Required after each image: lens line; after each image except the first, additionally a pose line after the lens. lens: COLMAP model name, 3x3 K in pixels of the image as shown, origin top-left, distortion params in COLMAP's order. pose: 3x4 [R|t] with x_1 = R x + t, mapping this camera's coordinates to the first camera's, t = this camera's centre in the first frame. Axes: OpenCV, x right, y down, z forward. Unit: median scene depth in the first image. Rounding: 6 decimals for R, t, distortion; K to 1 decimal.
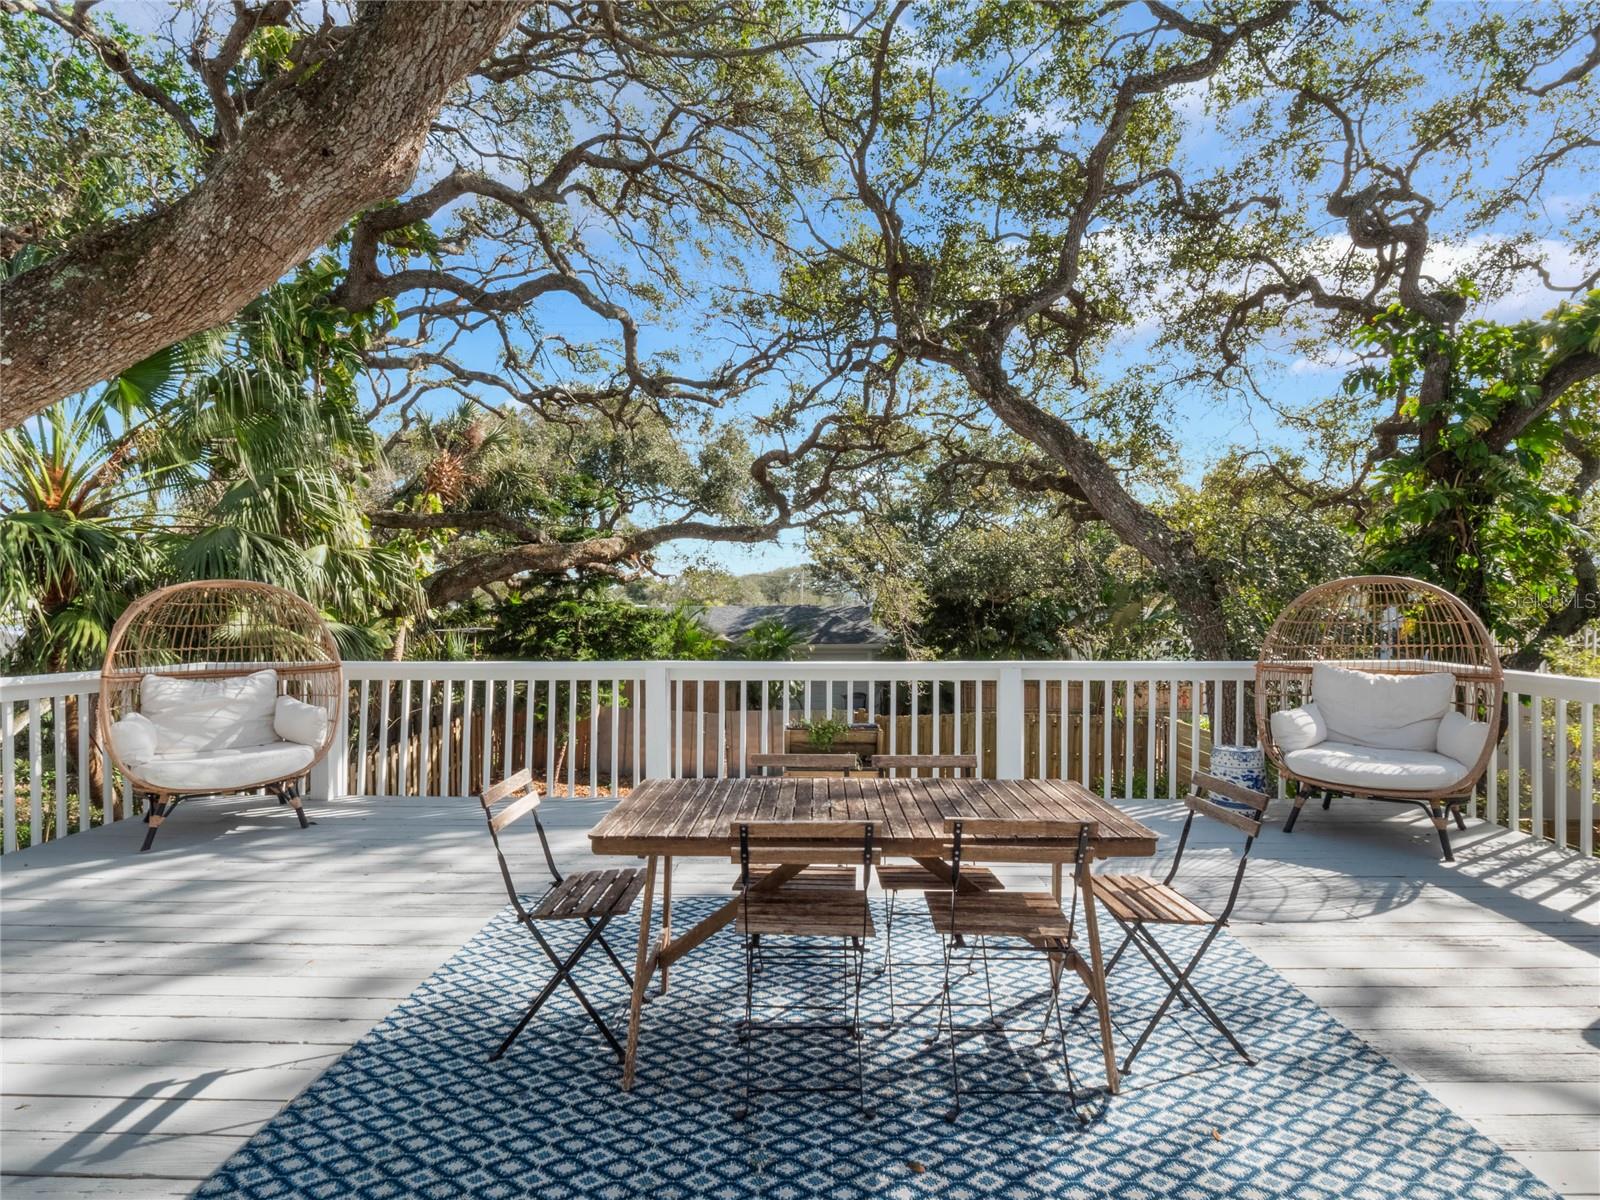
lens RADIAL K [[790.5, 0, 800.0], [0, 790.5, 600.0], [0, 0, 1]] dist [-0.019706, -0.000261]
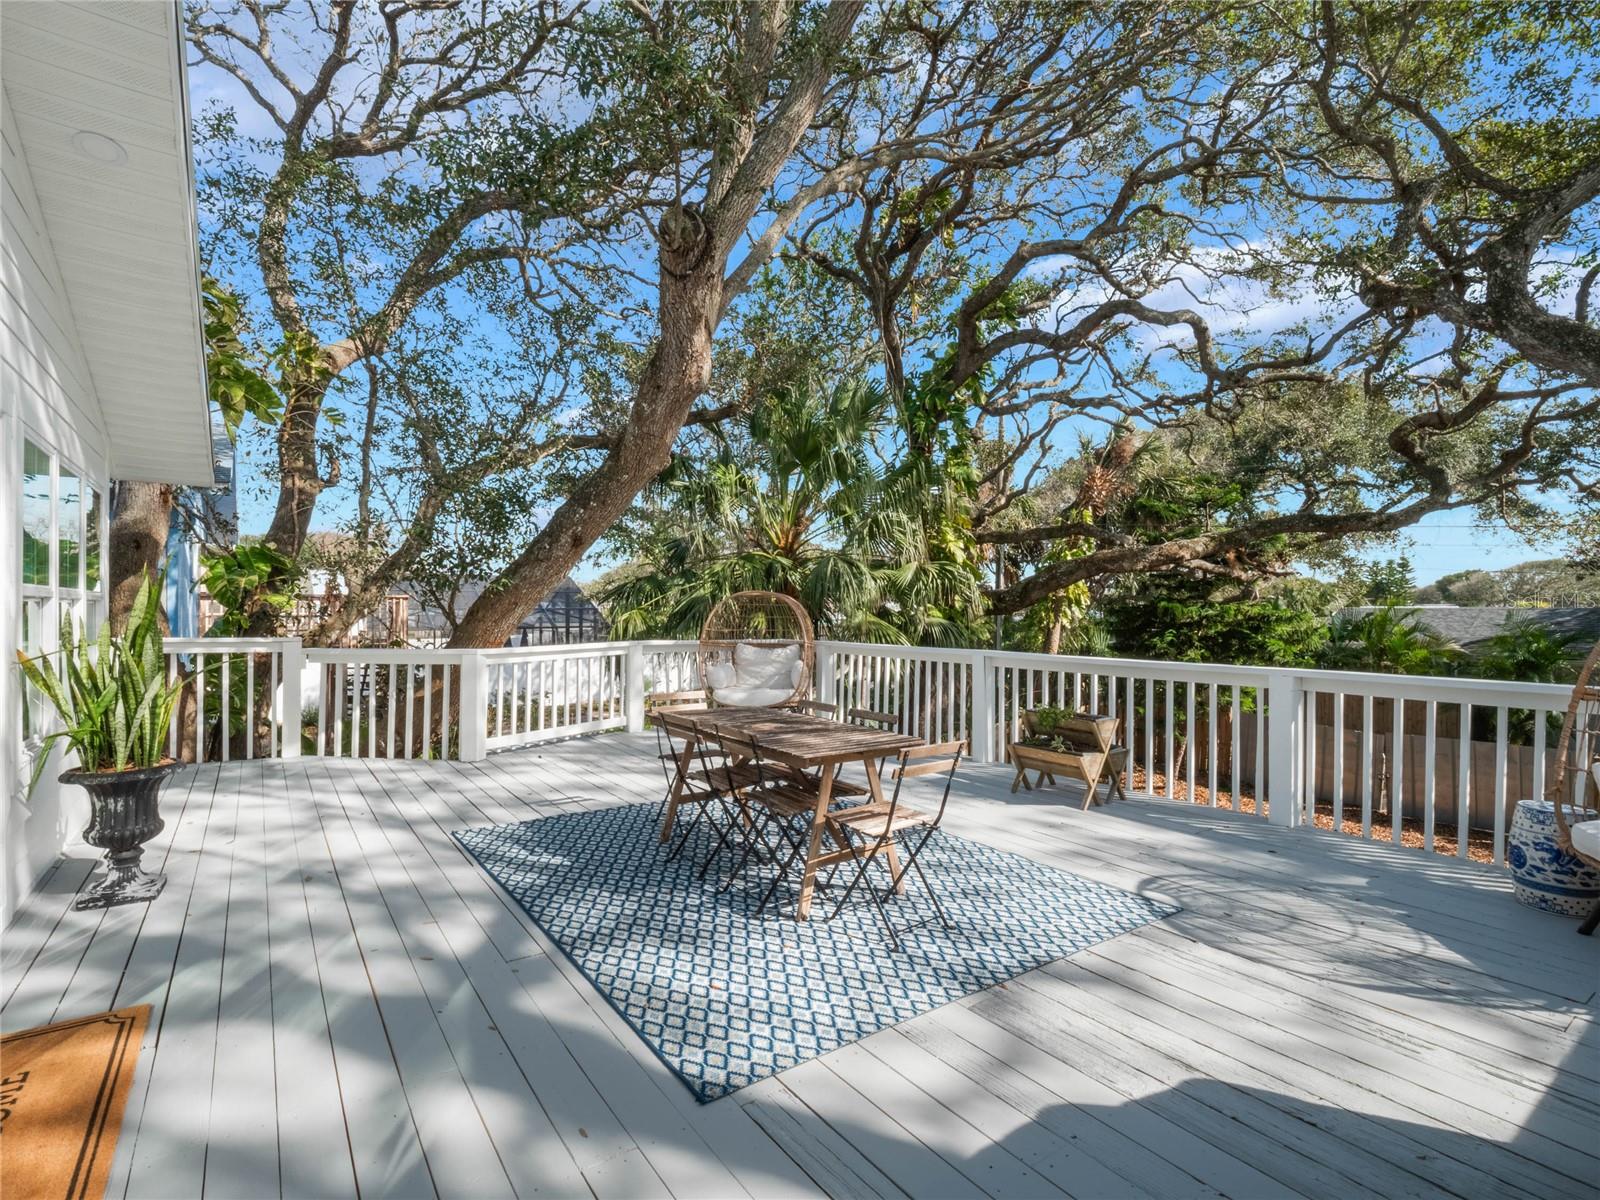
lens RADIAL K [[790.5, 0, 800.0], [0, 790.5, 600.0], [0, 0, 1]] dist [-0.019706, -0.000261]
pose [[0.580090, -0.007985, -0.814513, 0.244810], [0.005377, 0.999968, -0.005974, 0.002097], [0.814535, -0.000914, 0.580114, 0.016779]]
